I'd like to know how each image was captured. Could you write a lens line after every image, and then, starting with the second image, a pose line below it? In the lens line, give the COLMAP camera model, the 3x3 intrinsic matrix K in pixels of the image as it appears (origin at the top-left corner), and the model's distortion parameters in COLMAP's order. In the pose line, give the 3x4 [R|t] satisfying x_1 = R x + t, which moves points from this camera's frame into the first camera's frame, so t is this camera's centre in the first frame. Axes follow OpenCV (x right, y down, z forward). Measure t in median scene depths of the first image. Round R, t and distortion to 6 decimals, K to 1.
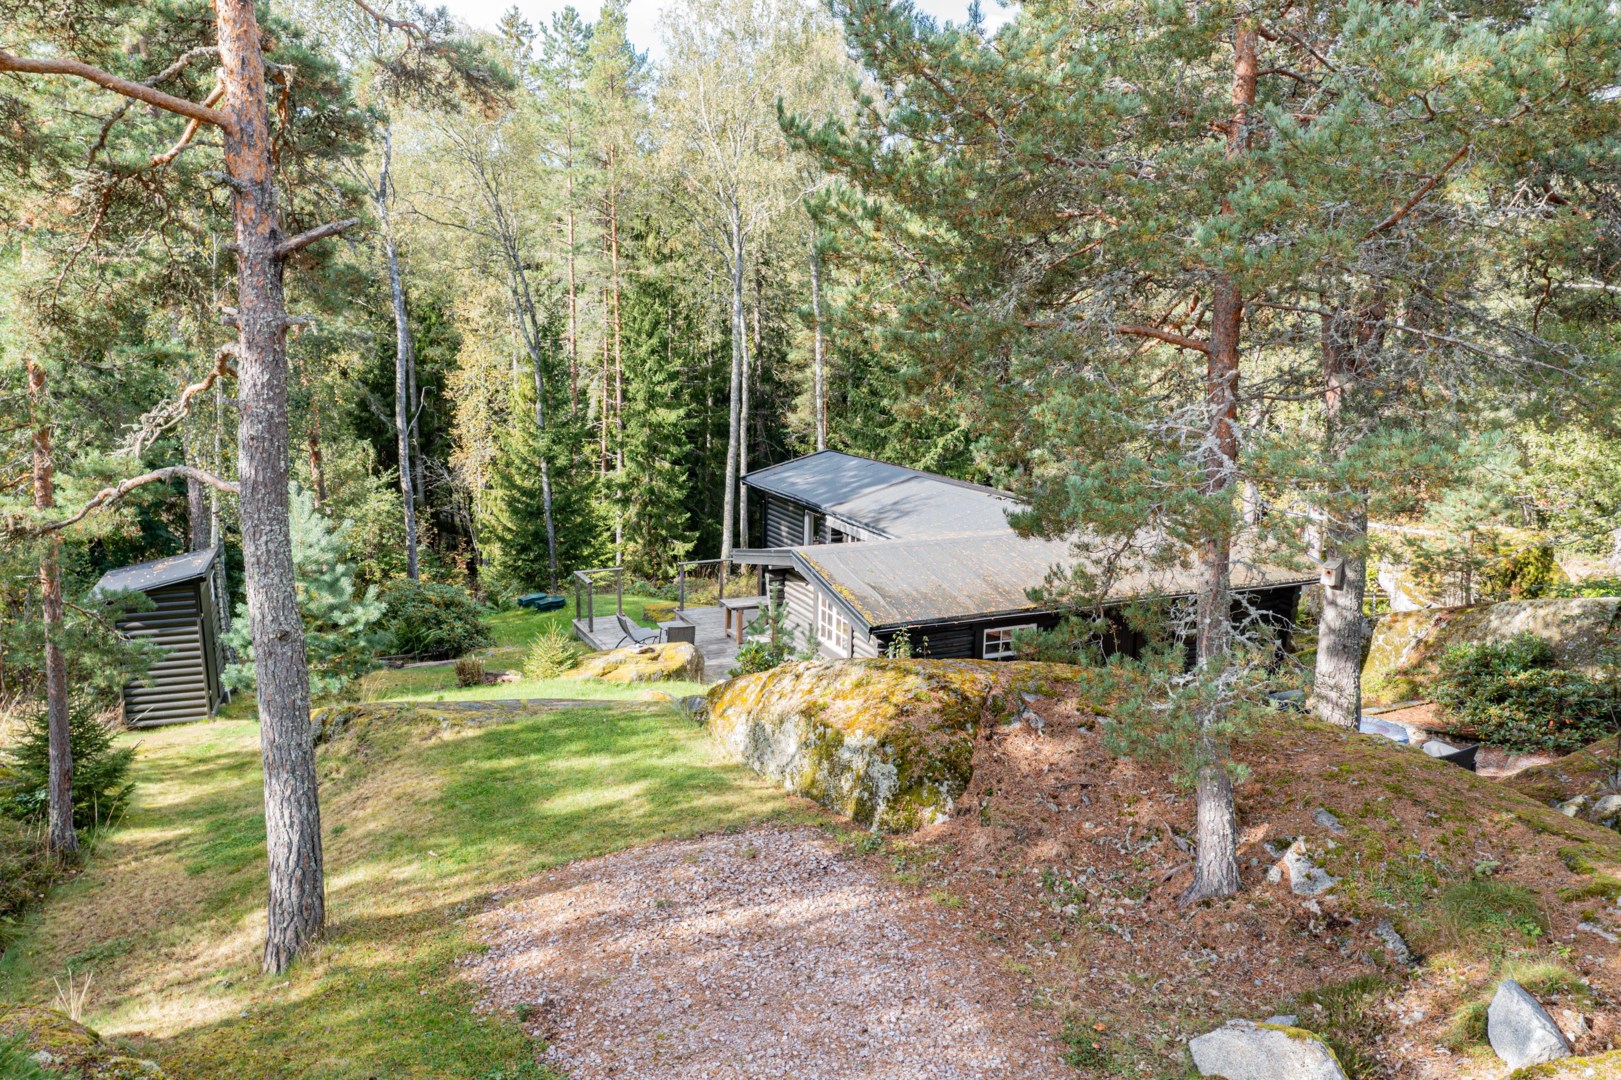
lens RADIAL K [[1302.4, 0, 817.4], [0, 1302.4, 541.8], [0, 0, 1]] dist [0.013298, 0.006189]
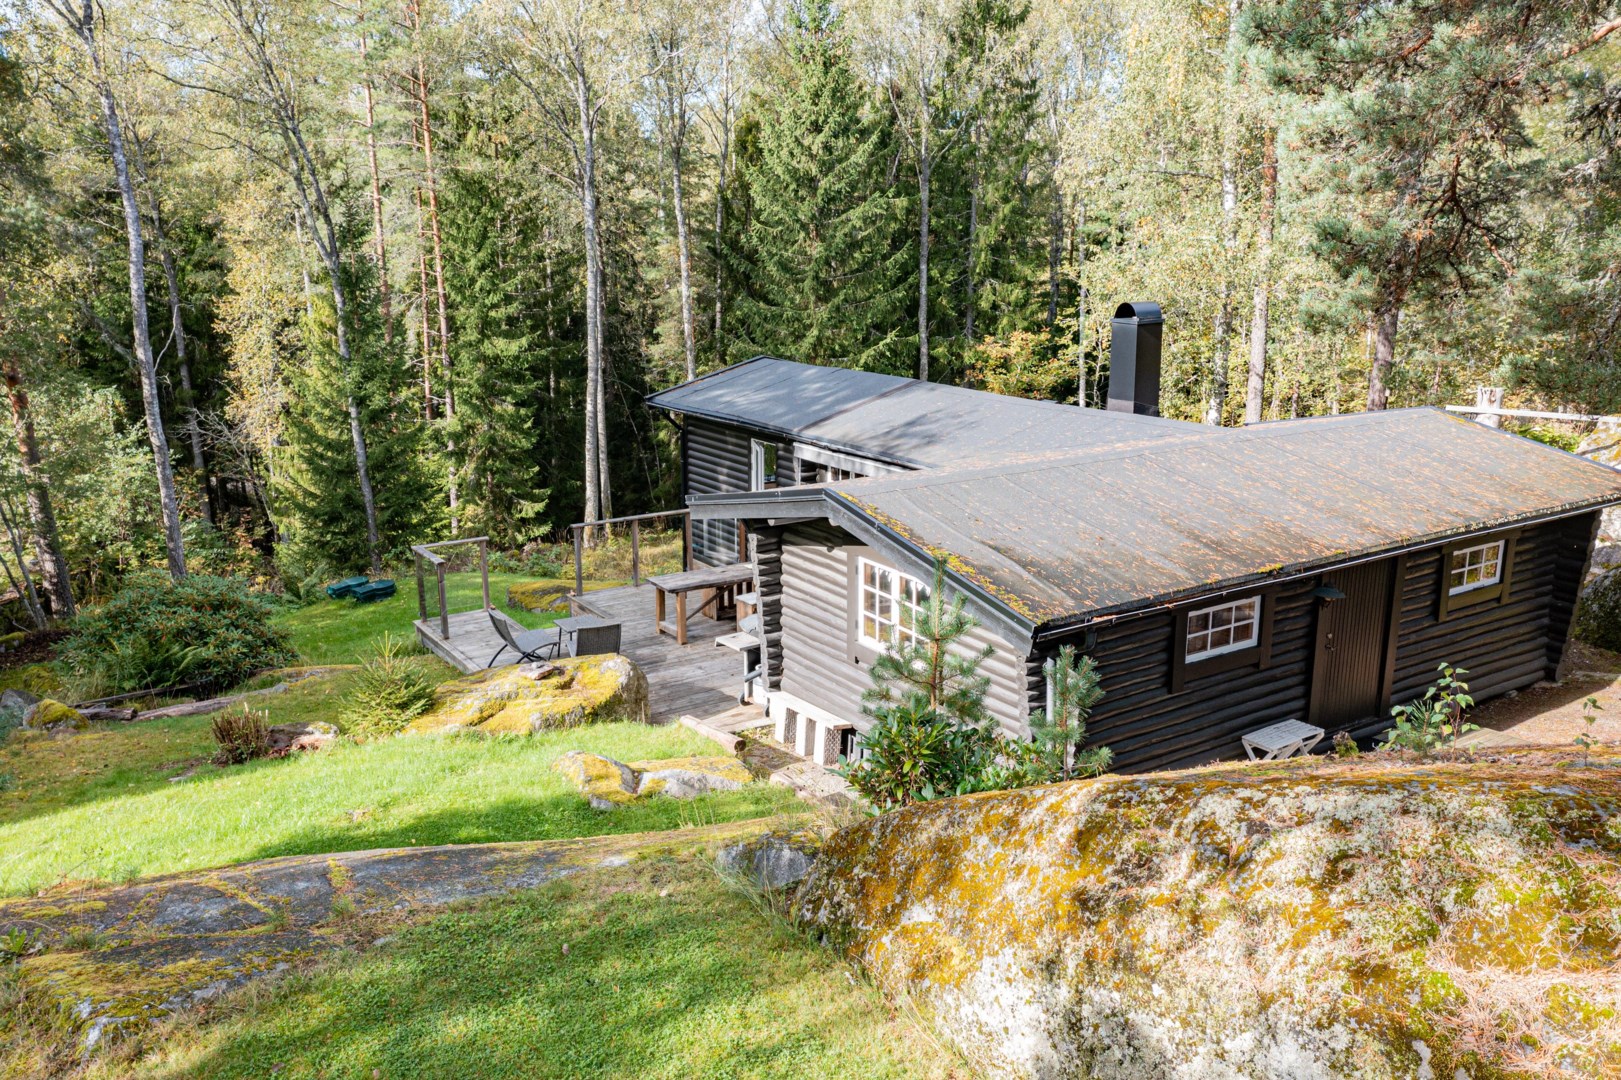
lens RADIAL K [[1302.4, 0, 817.4], [0, 1302.4, 541.8], [0, 0, 1]] dist [0.013298, 0.006189]
pose [[0.990095, -0.054142, 0.129536, -0.038297], [0.049485, 0.998017, 0.038908, 0.002815], [-0.131386, -0.032112, 0.990811, 0.178698]]
